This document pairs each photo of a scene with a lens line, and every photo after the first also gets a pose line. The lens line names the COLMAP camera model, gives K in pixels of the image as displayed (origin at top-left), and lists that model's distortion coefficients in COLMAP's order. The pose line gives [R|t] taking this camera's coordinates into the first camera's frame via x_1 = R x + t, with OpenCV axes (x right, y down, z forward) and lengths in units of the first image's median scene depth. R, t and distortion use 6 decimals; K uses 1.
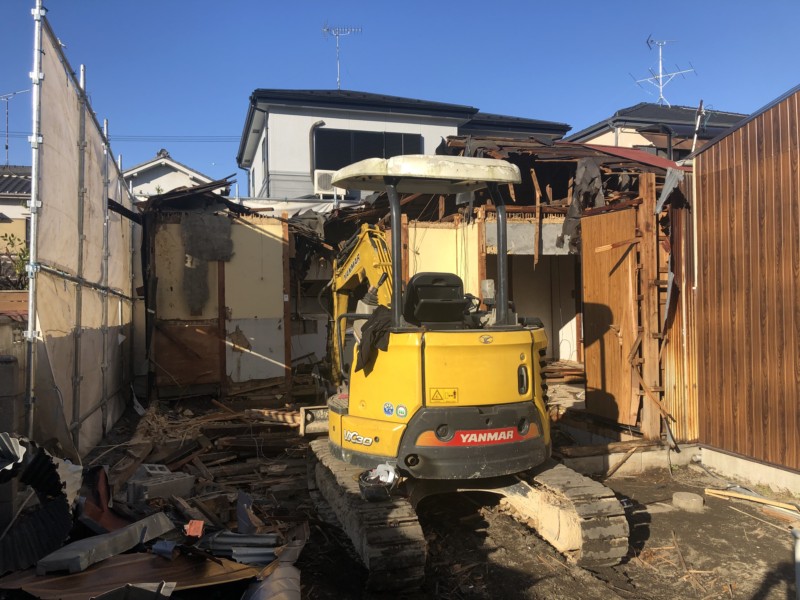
lens RADIAL K [[637.9, 0, 397.8], [0, 637.9, 298.3], [0, 0, 1]] dist [0.035527, -0.029172]
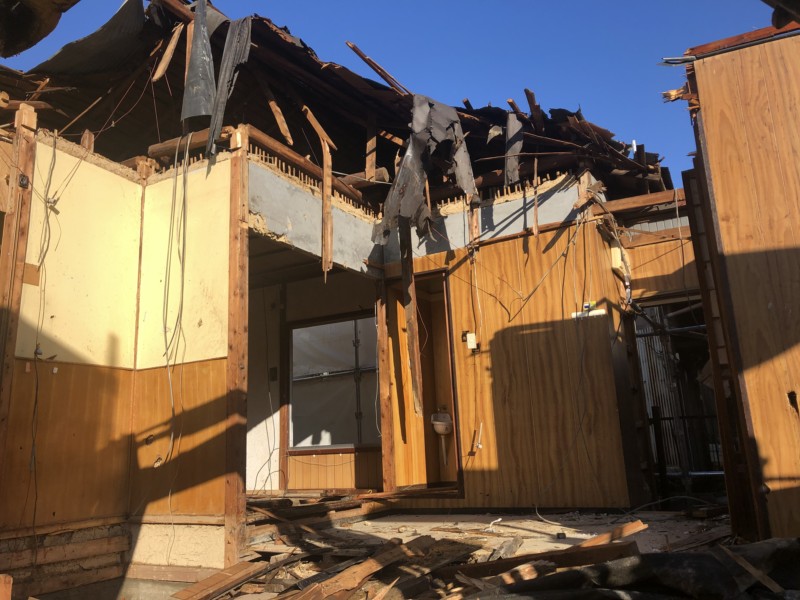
lens RADIAL K [[637.9, 0, 400.2], [0, 637.9, 295.3], [0, 0, 1]] dist [0.035527, -0.029172]
pose [[0.719360, 0.142097, 0.679948, -0.124072], [0.026598, 0.972501, -0.231376, 0.125713], [-0.694128, 0.184528, 0.695799, 0.941685]]
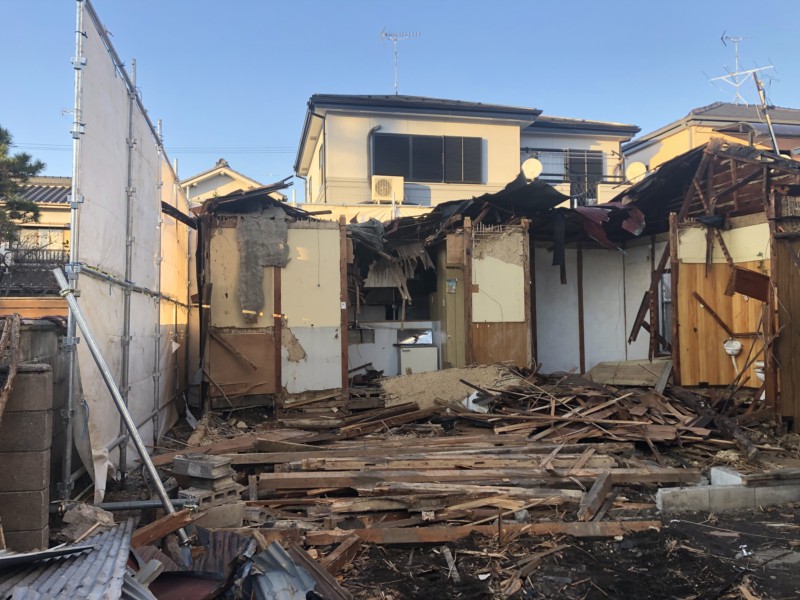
lens RADIAL K [[637.9, 0, 402.0], [0, 637.9, 300.4], [0, 0, 1]] dist [0.035527, -0.029172]
pose [[0.996912, 0.004053, -0.078416, -0.010488], [-0.005044, 0.999910, -0.012444, 0.002477], [0.078359, 0.012801, 0.996843, 0.045256]]
